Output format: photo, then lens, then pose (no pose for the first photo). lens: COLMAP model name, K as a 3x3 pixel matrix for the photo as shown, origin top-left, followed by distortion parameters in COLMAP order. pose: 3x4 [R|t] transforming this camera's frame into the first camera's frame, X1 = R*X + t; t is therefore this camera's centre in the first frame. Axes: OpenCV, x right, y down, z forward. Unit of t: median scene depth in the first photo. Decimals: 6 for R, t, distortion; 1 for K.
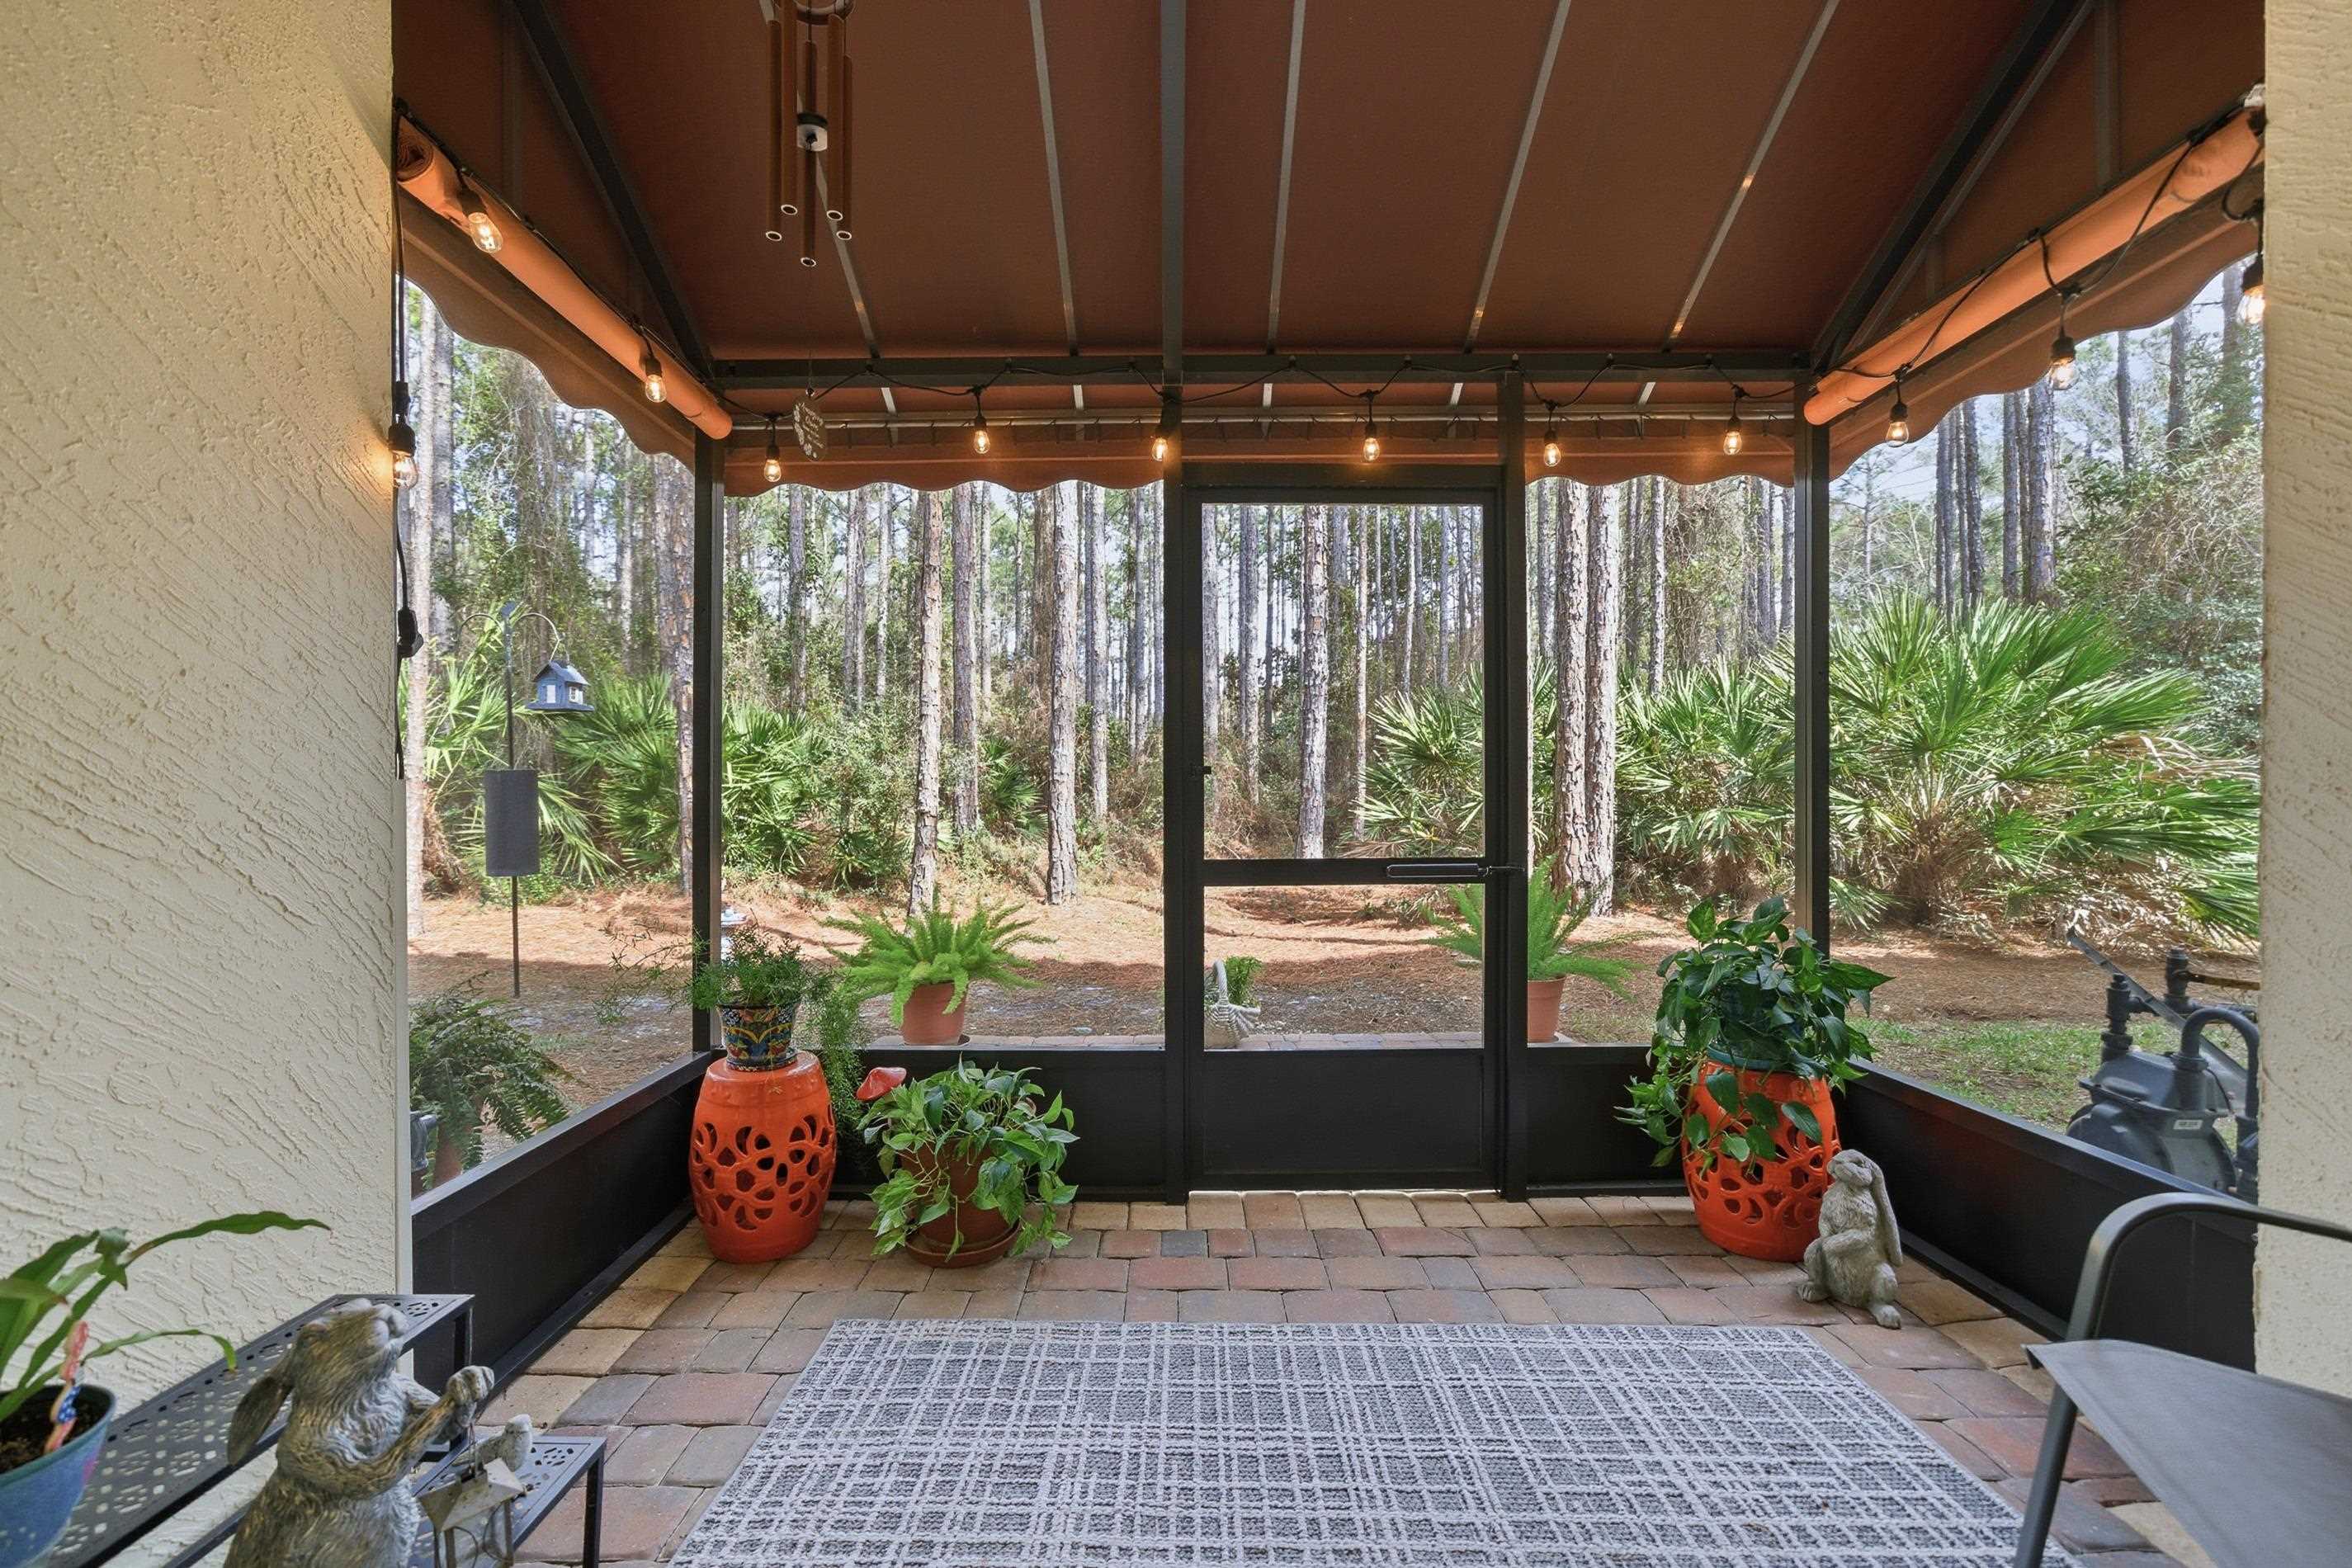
lens RADIAL K [[1005.0, 0, 1155.3], [0, 1005.0, 800.0], [0, 0, 1]] dist [0.002102, 0.000156]
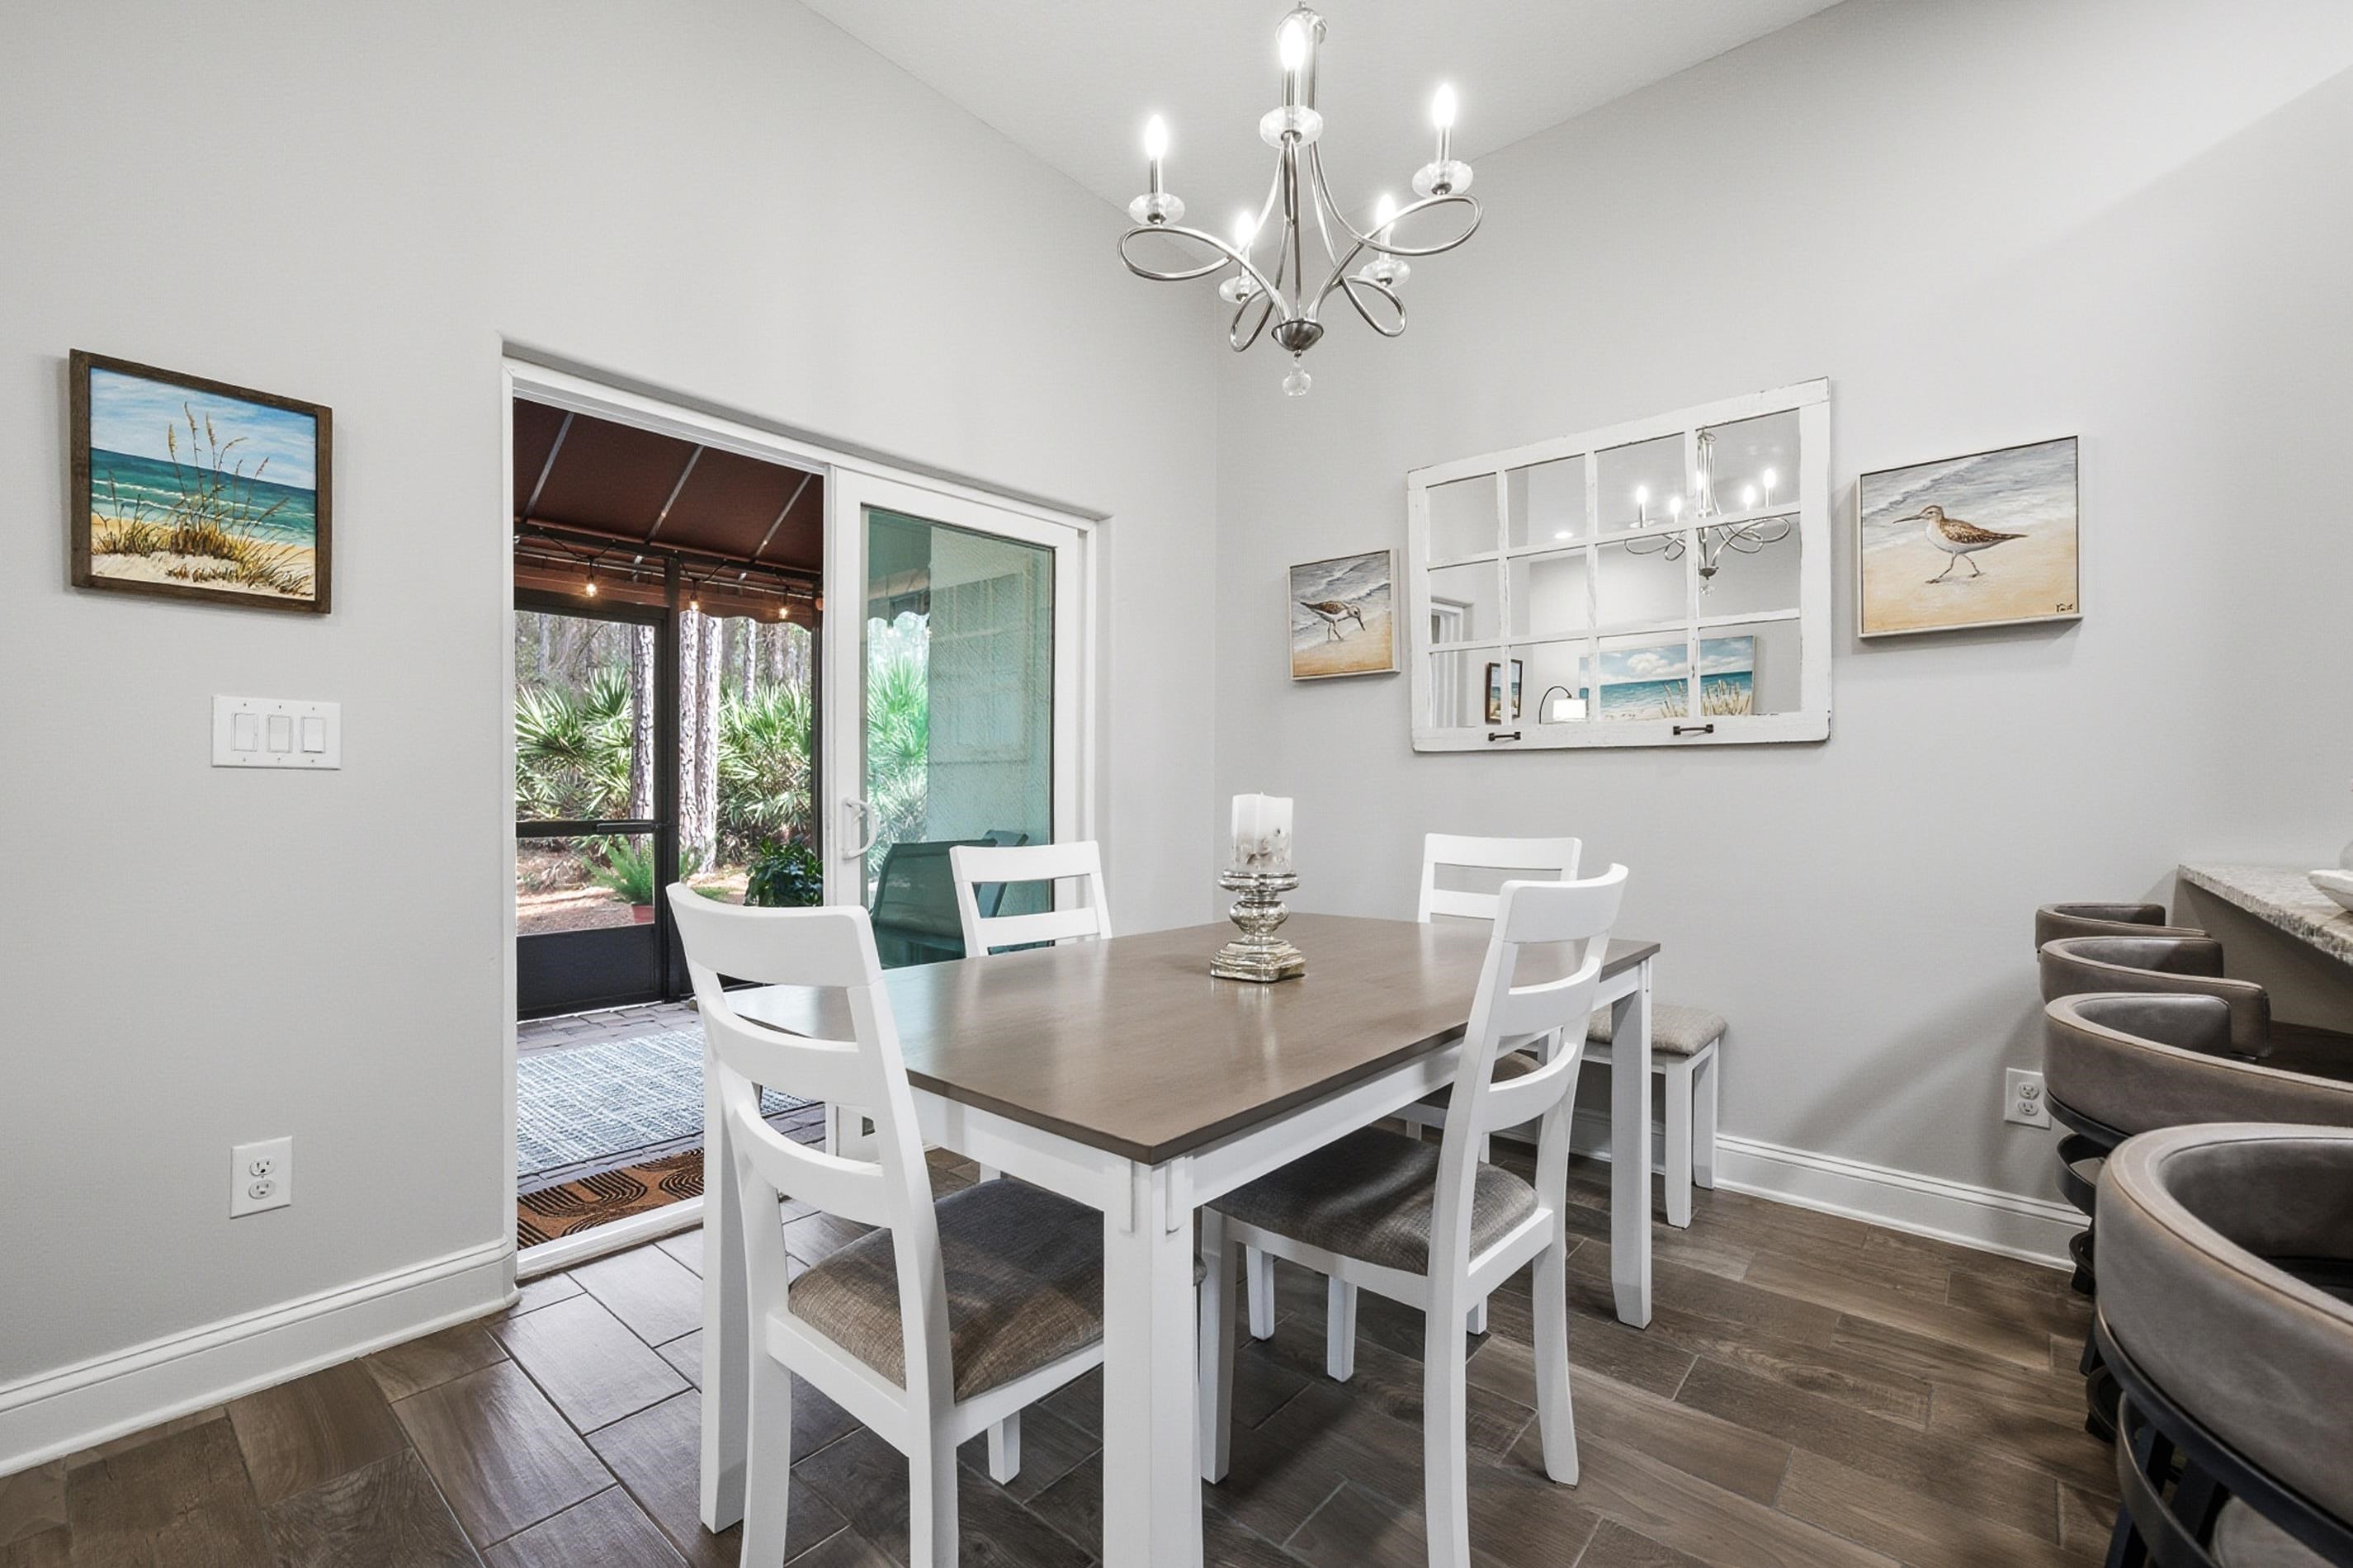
lens RADIAL K [[1005.4, 0, 1161.0], [0, 1005.4, 781.7], [0, 0, 1]] dist [0.002102, 0.000156]
pose [[0.658841, 0.008888, 0.752229, -0.160444], [-0.008738, 0.999953, -0.004161, -0.005348], [-0.752231, -0.003832, 0.658888, -0.325408]]
